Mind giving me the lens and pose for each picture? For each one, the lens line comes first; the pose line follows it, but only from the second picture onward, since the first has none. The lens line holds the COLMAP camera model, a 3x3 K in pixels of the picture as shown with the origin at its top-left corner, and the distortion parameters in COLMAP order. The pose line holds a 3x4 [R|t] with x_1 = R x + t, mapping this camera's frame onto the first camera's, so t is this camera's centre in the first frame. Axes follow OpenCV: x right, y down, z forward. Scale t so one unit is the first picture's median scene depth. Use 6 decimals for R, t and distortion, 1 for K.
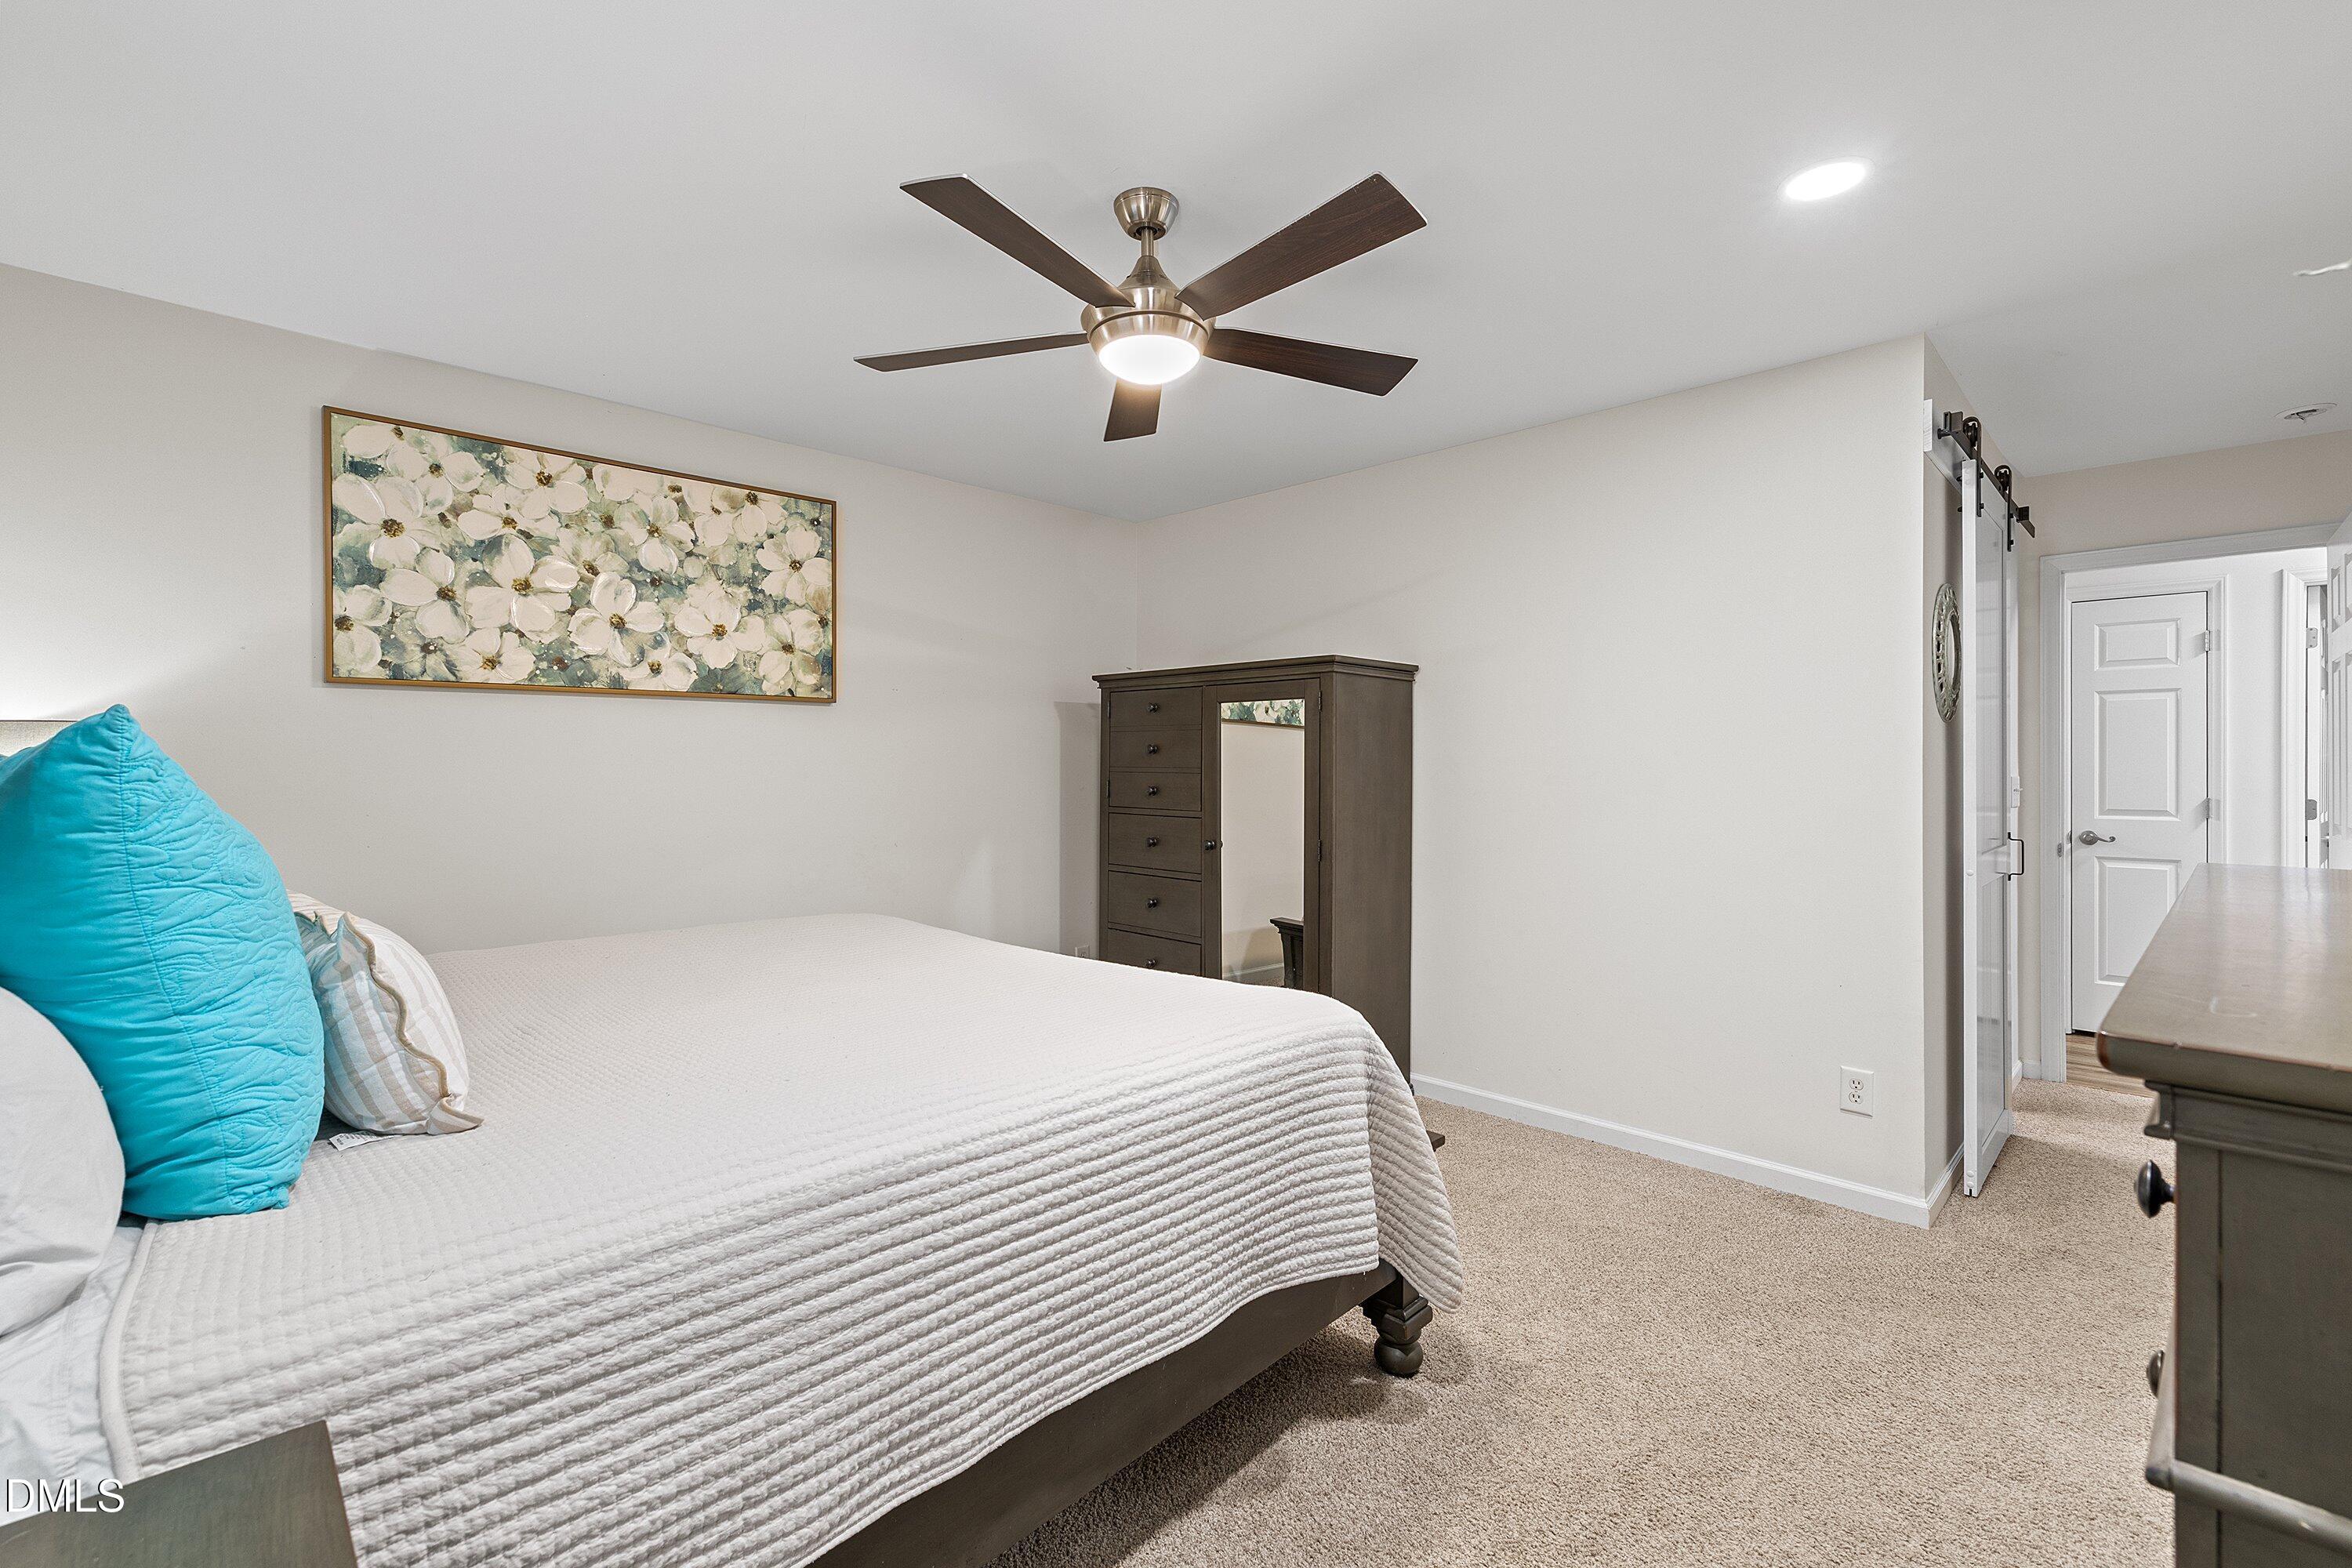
lens RADIAL K [[1021.3, 0, 1175.9], [0, 1021.3, 774.2], [0, 0, 1]] dist [0.001140, -0.000588]
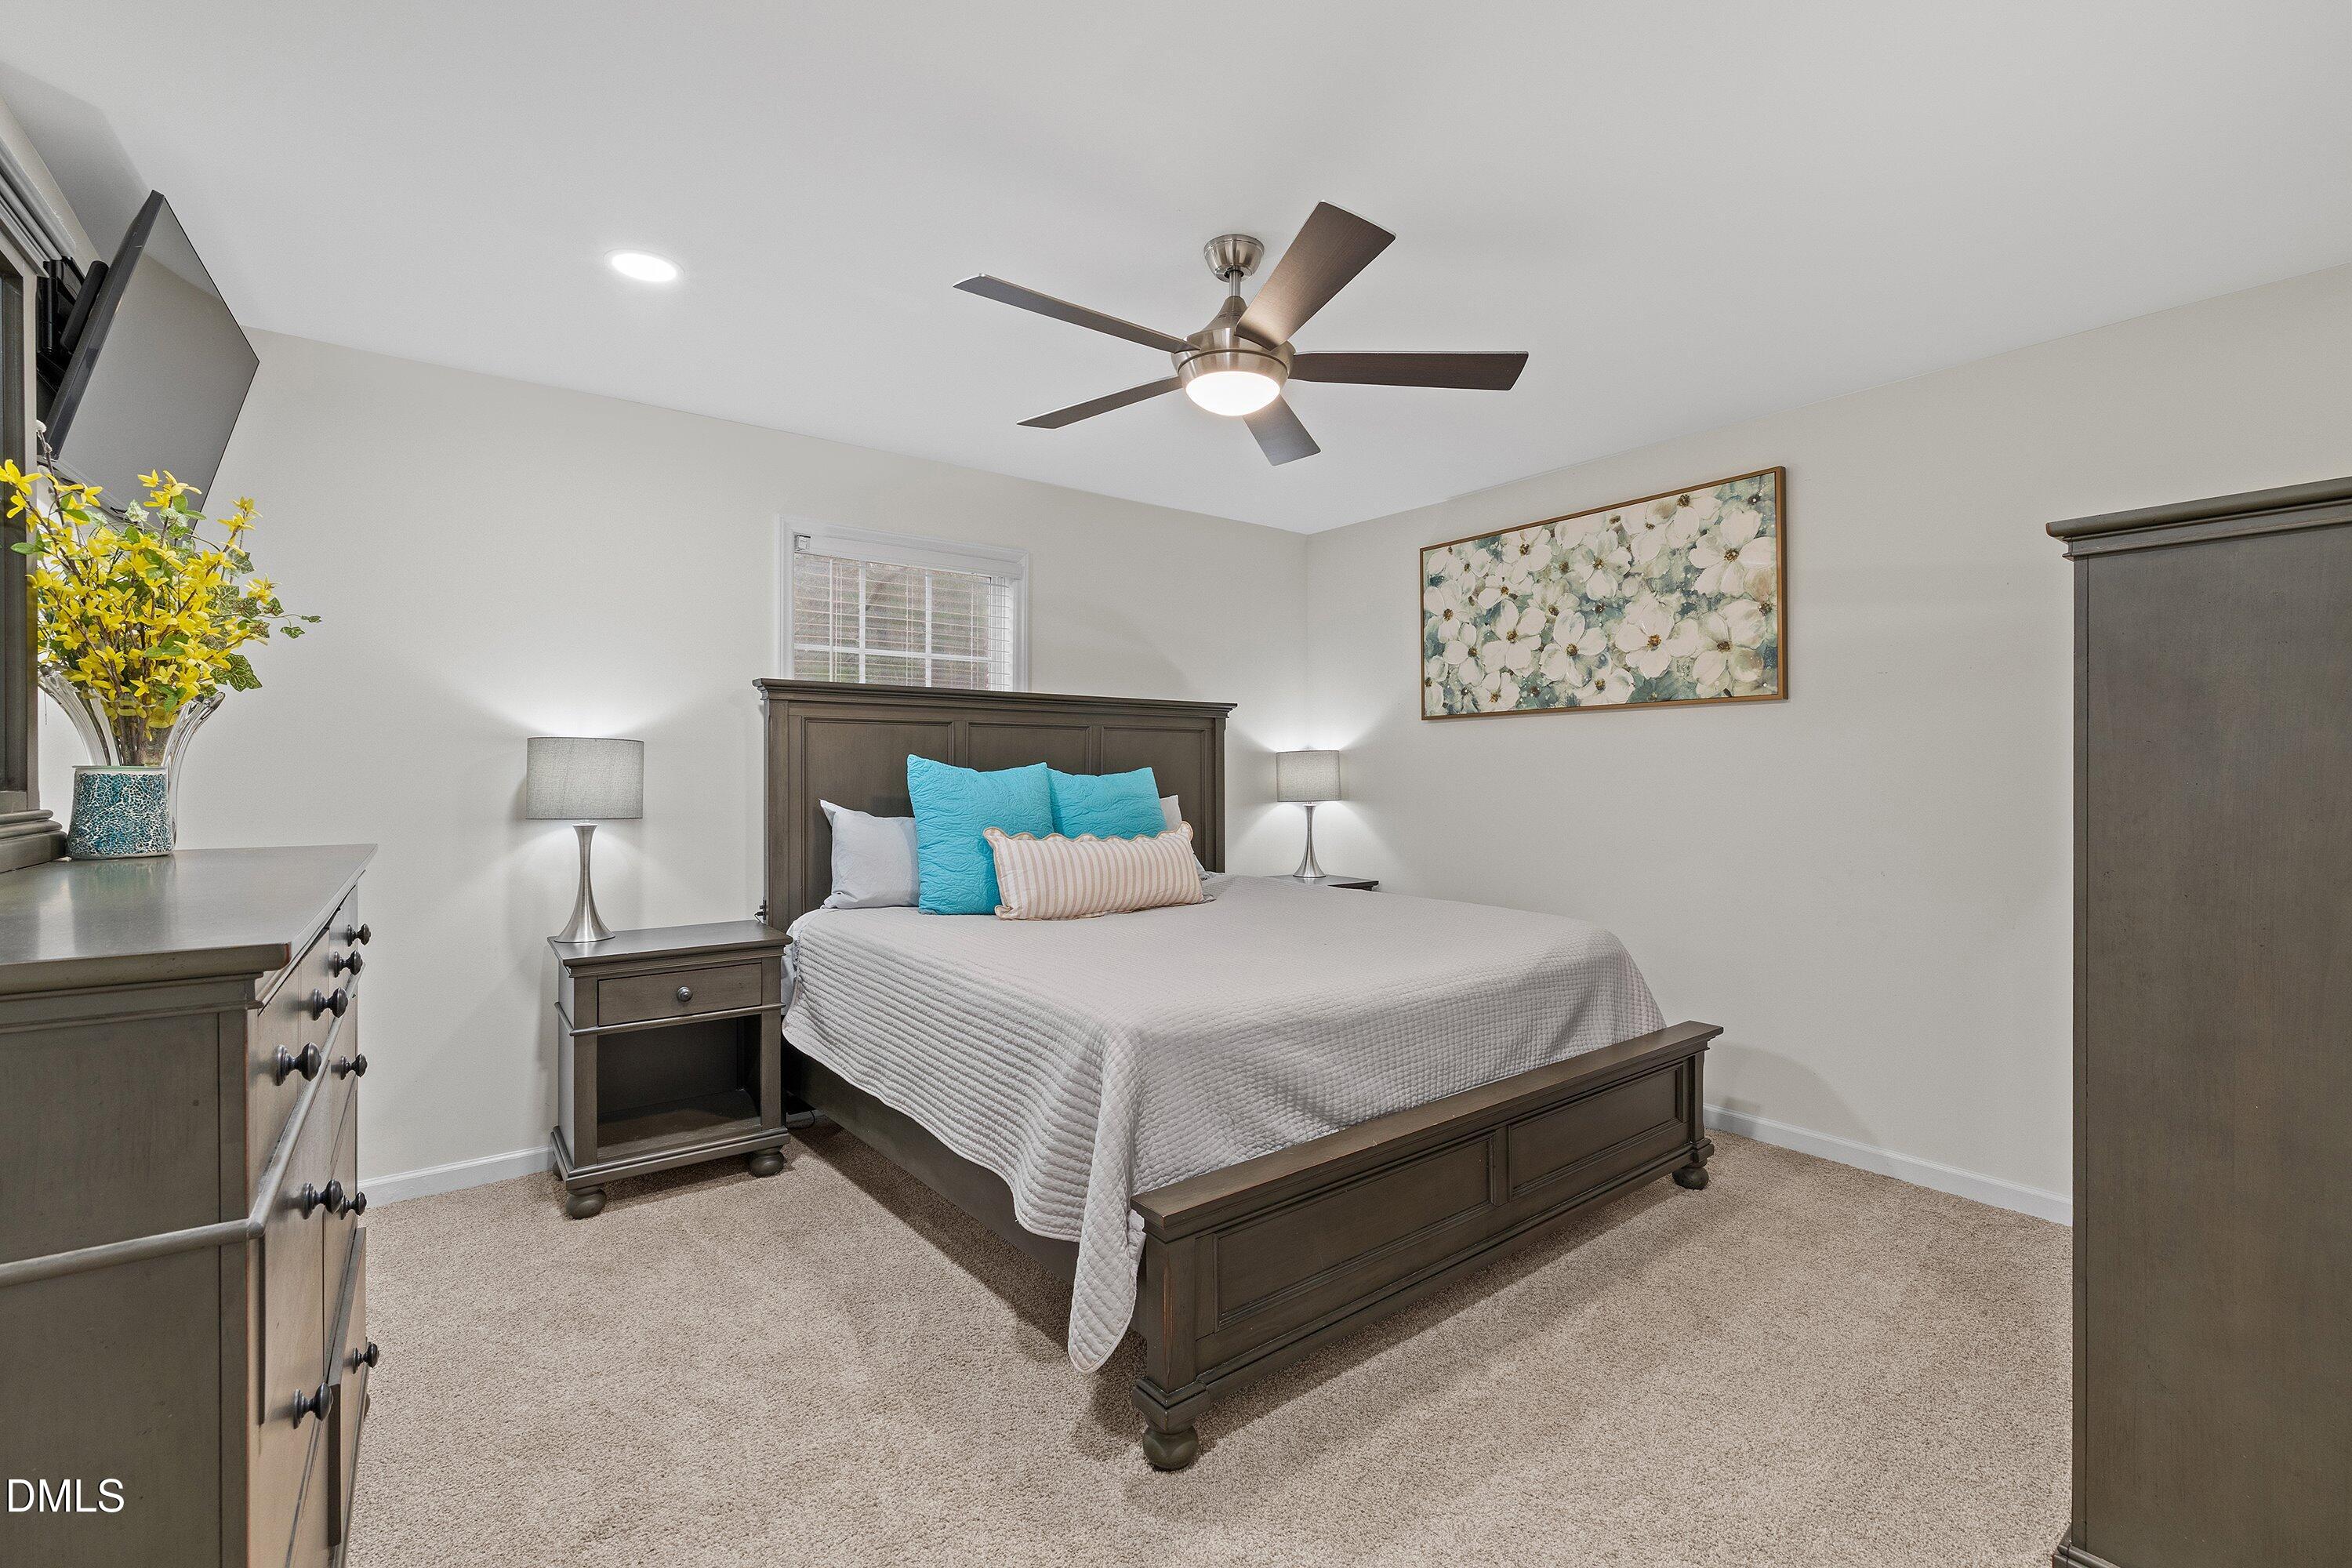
lens RADIAL K [[1021.3, 0, 1175.8], [0, 1021.3, 776.5], [0, 0, 1]] dist [0.001140, -0.000588]
pose [[-0.128164, 0.003587, -0.991747, 0.675127], [-0.005534, 0.999975, 0.004332, -0.005631], [0.991738, 0.006044, -0.128141, 0.688745]]
